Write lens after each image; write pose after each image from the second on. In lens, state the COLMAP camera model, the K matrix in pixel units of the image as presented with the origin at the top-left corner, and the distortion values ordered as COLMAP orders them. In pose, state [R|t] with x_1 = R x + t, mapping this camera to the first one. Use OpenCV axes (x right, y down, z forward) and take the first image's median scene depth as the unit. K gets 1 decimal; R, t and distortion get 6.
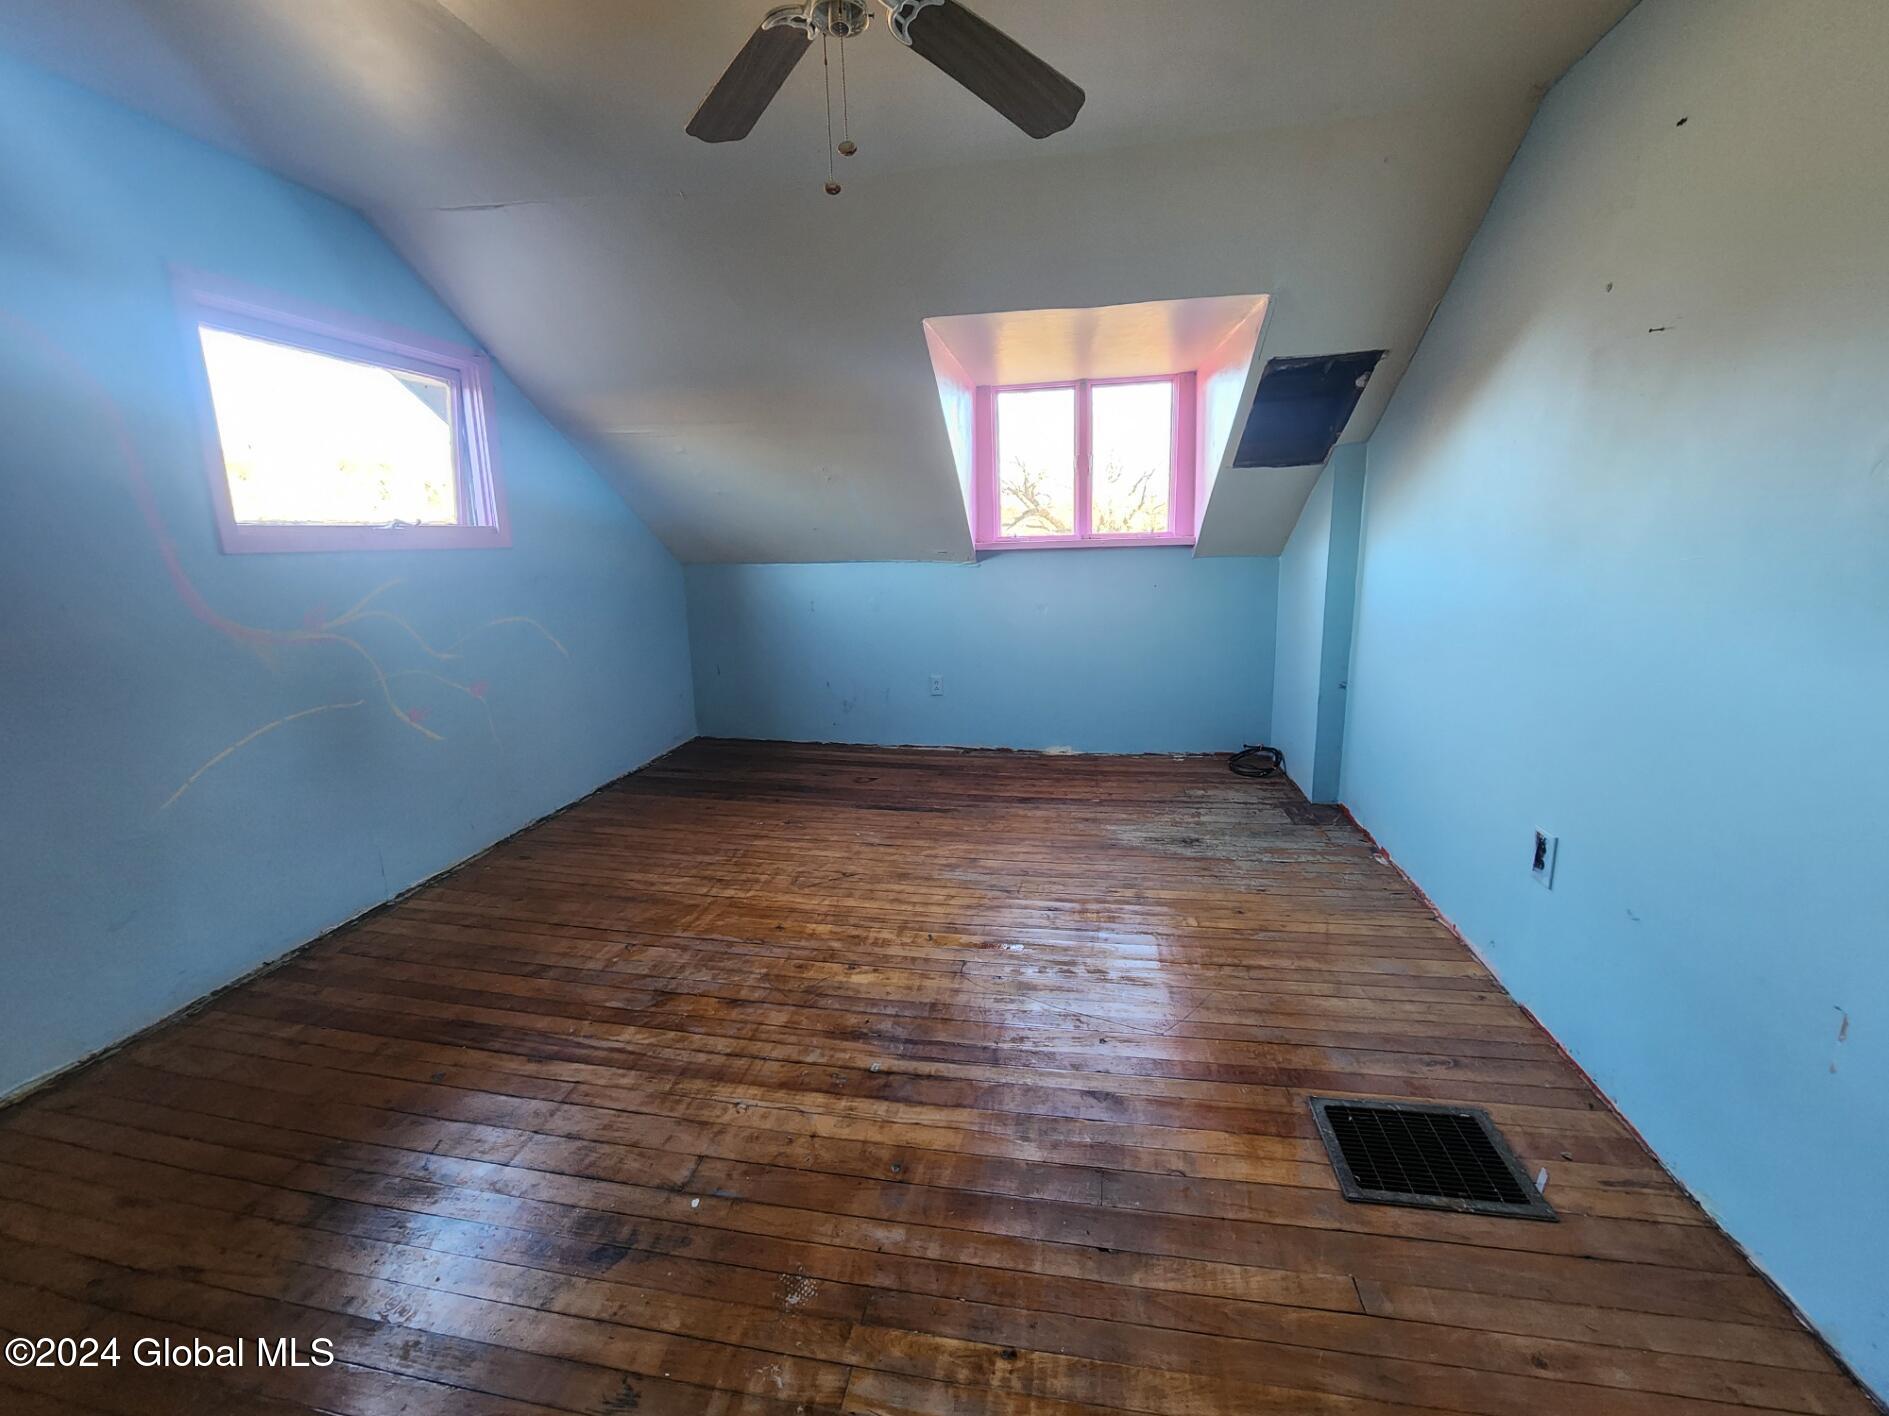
lens RADIAL K [[780.3, 0, 949.6], [0, 780.3, 693.3], [0, 0, 1]] dist [-0.003781, -0.000723]
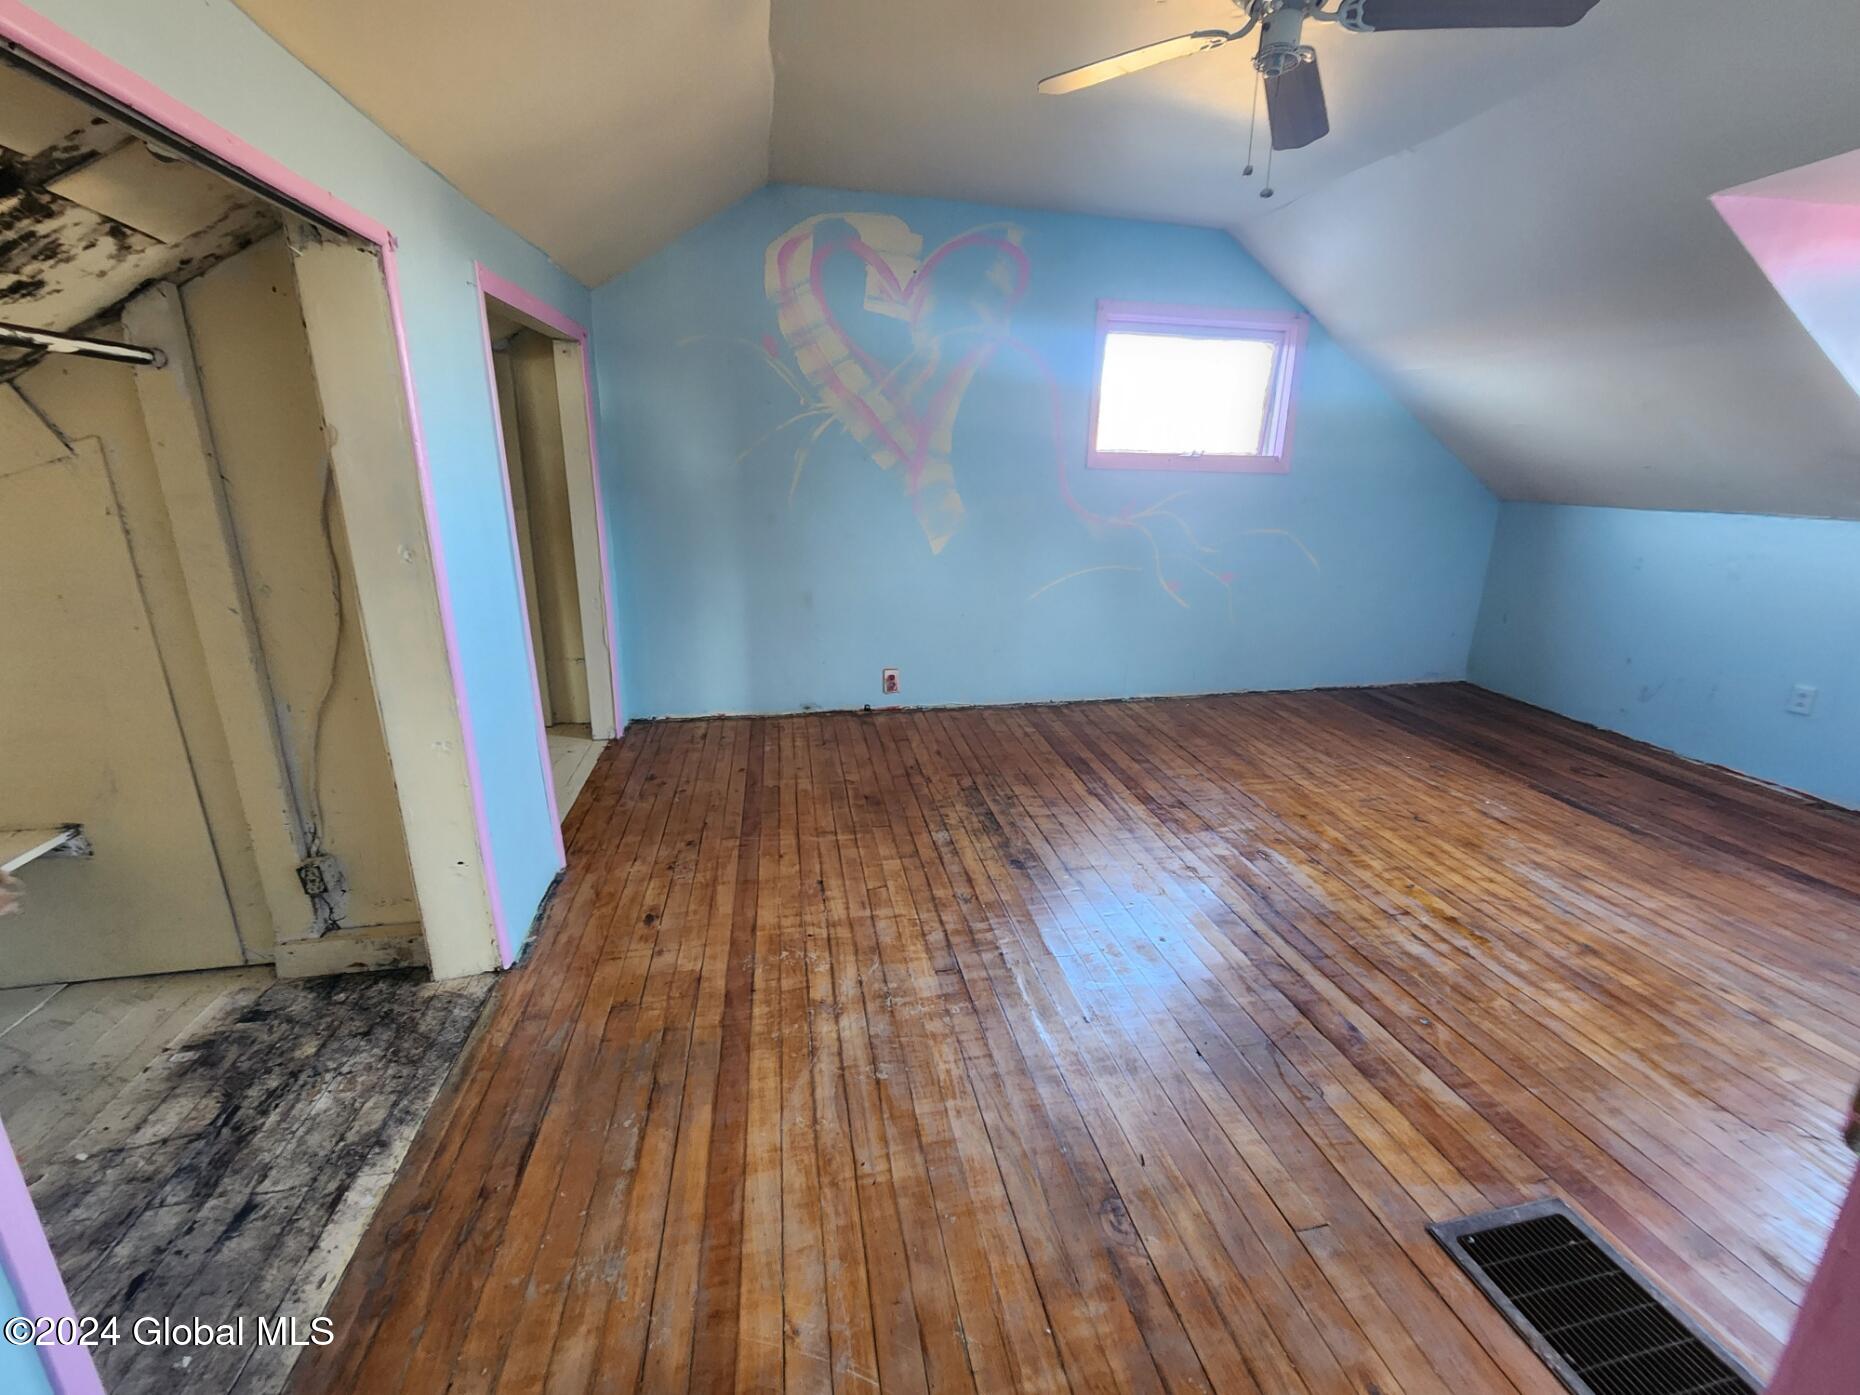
lens RADIAL K [[768.3, 0, 937.1], [0, 768.3, 692.0], [0, 0, 1]] dist [-0.003781, -0.000723]
pose [[0.360937, 0.286919, -0.887357, 0.488738], [-0.210169, 0.952045, 0.222348, -0.010309], [0.908600, 0.106241, 0.403930, 0.031689]]
